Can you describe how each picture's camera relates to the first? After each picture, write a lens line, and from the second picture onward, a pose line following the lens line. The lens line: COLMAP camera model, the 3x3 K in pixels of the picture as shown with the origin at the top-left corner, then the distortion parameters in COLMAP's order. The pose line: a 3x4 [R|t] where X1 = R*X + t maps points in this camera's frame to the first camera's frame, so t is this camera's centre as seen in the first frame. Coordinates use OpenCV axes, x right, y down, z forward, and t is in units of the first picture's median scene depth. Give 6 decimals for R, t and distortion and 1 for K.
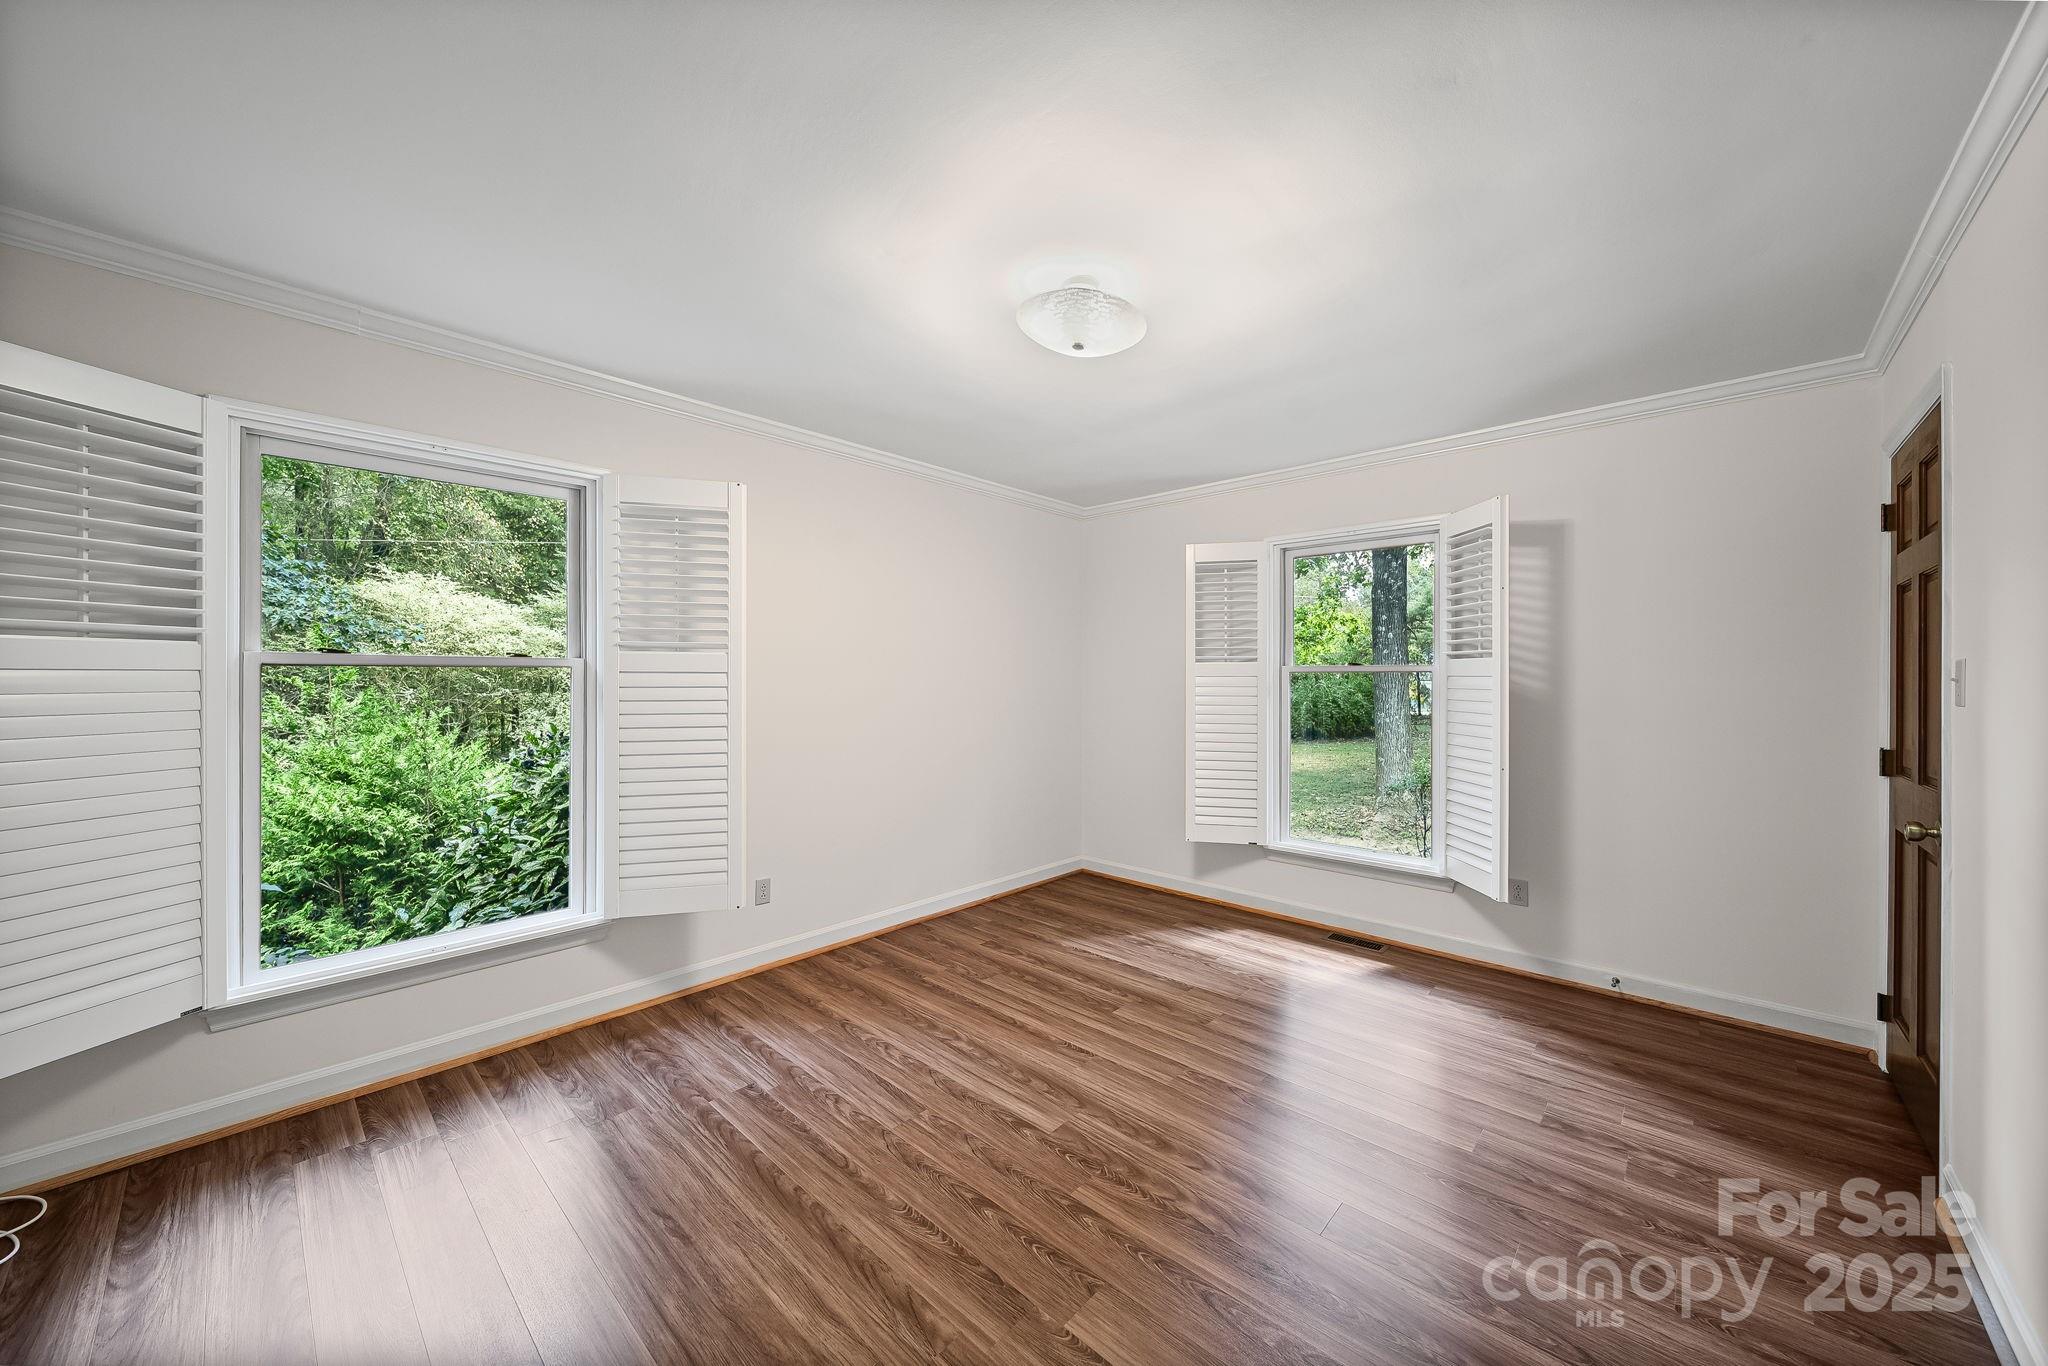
lens RADIAL K [[728.8, 0, 1022.2], [0, 728.8, 680.9], [0, 0, 1]] dist [0.004584, -0.000882]
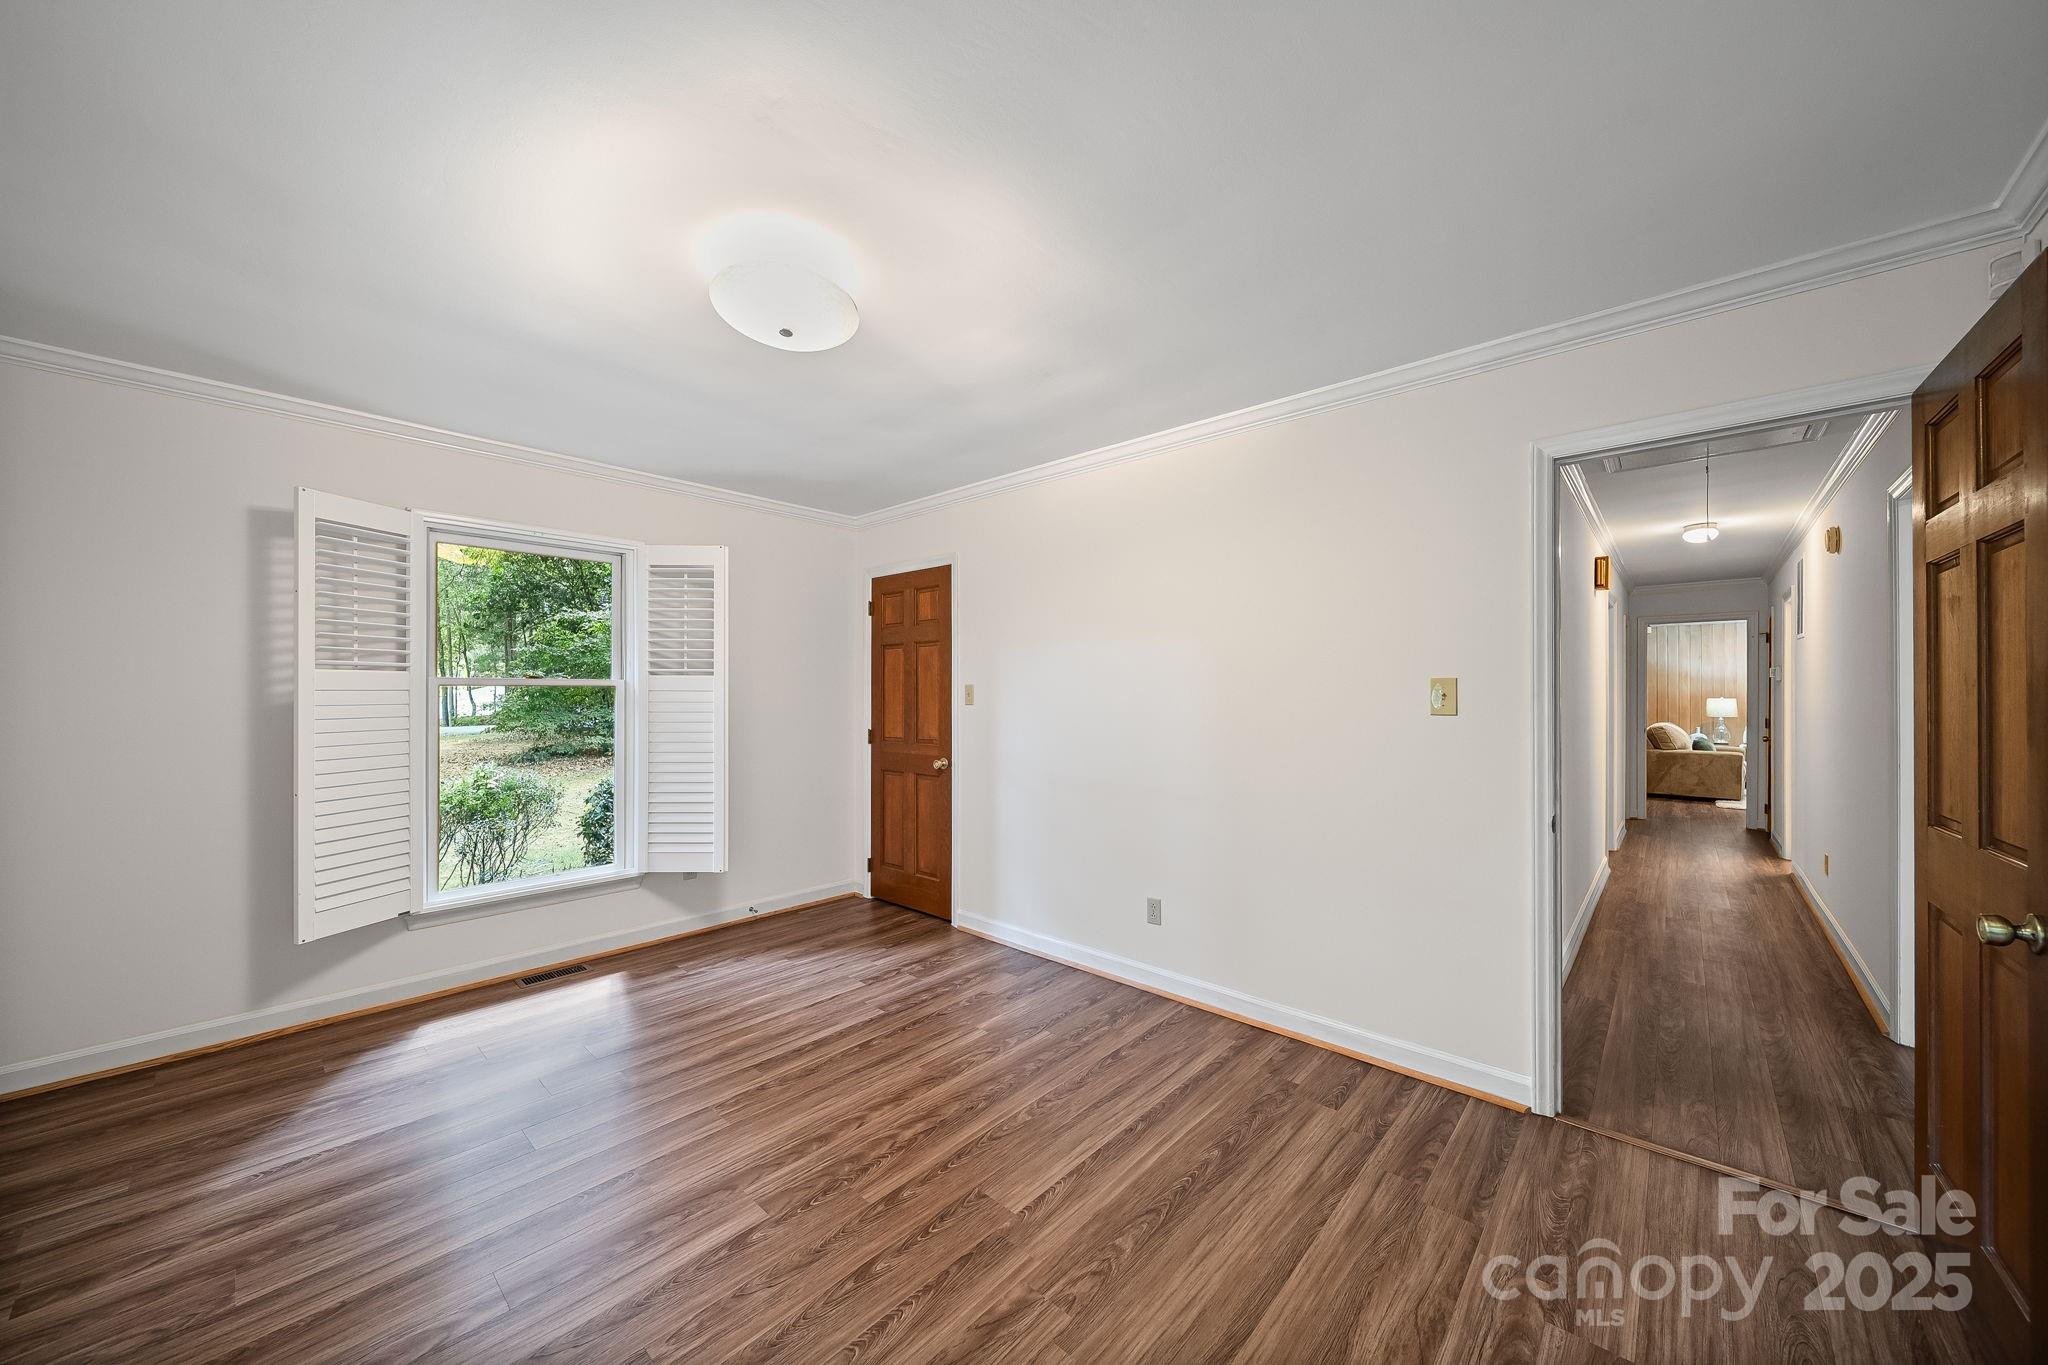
lens RADIAL K [[728.8, 0, 1022.3], [0, 728.8, 689.9], [0, 0, 1]] dist [0.004584, -0.000882]
pose [[-0.014318, 0.004321, 0.999888, -0.833966], [0.001069, 0.999990, -0.004307, -0.005205], [-0.999897, 0.001008, -0.014322, 0.701301]]
